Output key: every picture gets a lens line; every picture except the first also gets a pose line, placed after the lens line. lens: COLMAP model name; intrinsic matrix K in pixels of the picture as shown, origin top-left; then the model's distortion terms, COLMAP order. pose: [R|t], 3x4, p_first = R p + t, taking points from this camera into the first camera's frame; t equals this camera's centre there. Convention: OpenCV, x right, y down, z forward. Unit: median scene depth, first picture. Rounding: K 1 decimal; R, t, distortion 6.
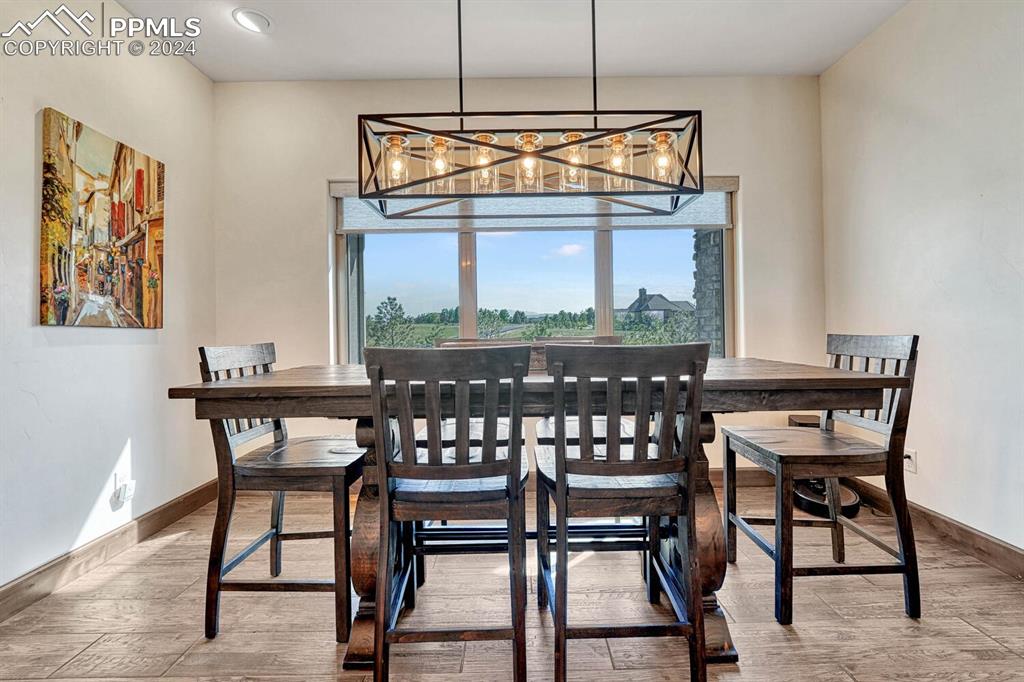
lens RADIAL K [[458.1, 0, 521.7], [0, 458.1, 340.3], [0, 0, 1]] dist [-0.014060, 0.003450]
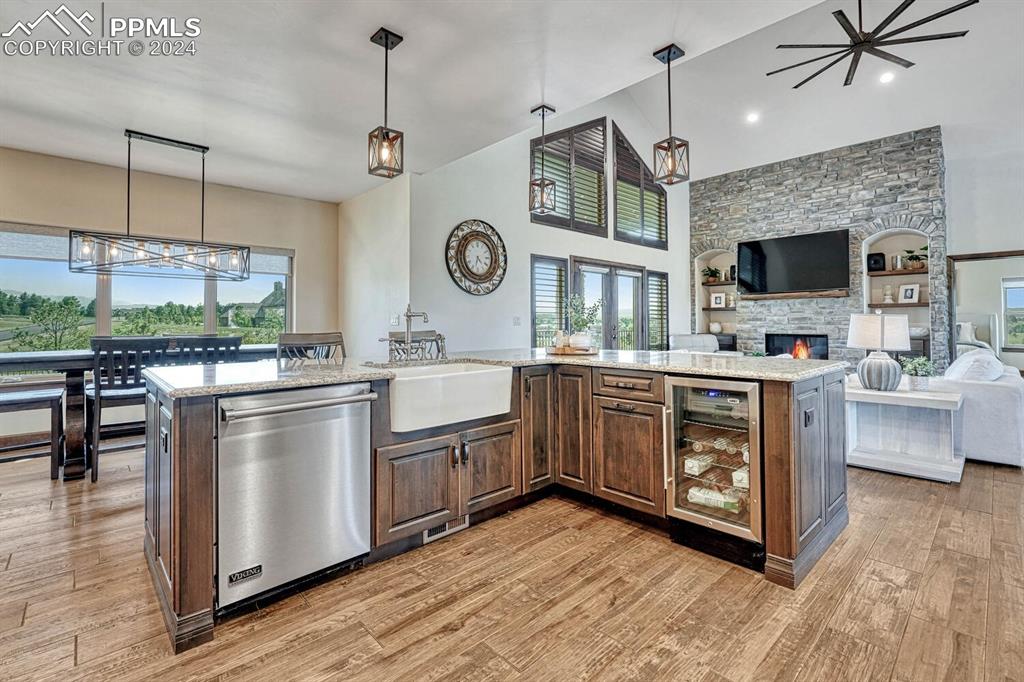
lens RADIAL K [[458.1, 0, 529.3], [0, 458.1, 304.7], [0, 0, 1]] dist [-0.014060, 0.003450]
pose [[0.726107, 0.041859, 0.686306, -0.178388], [0.007574, 0.997598, -0.068859, 0.009828], [-0.687540, 0.055197, 0.724045, -1.506434]]
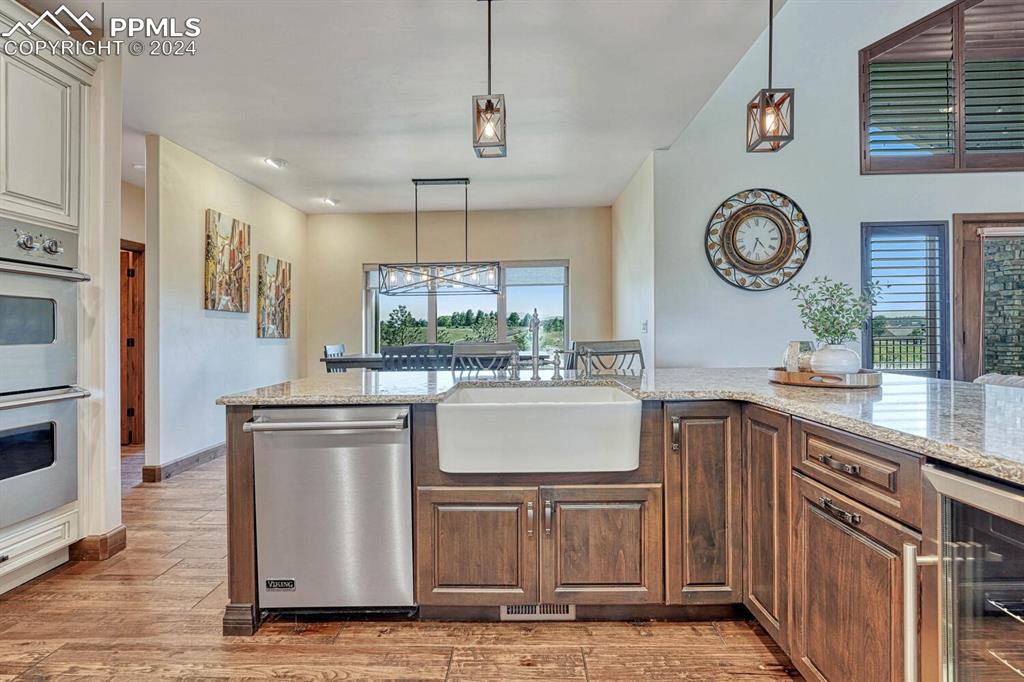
lens RADIAL K [[458.1, 0, 513.2], [0, 458.1, 325.7], [0, 0, 1]] dist [-0.014060, 0.003450]
pose [[0.999017, 0.000382, -0.044330, 0.462070], [-0.002037, 0.999302, -0.037293, -0.006836], [0.044285, 0.037346, 0.998321, -1.370277]]
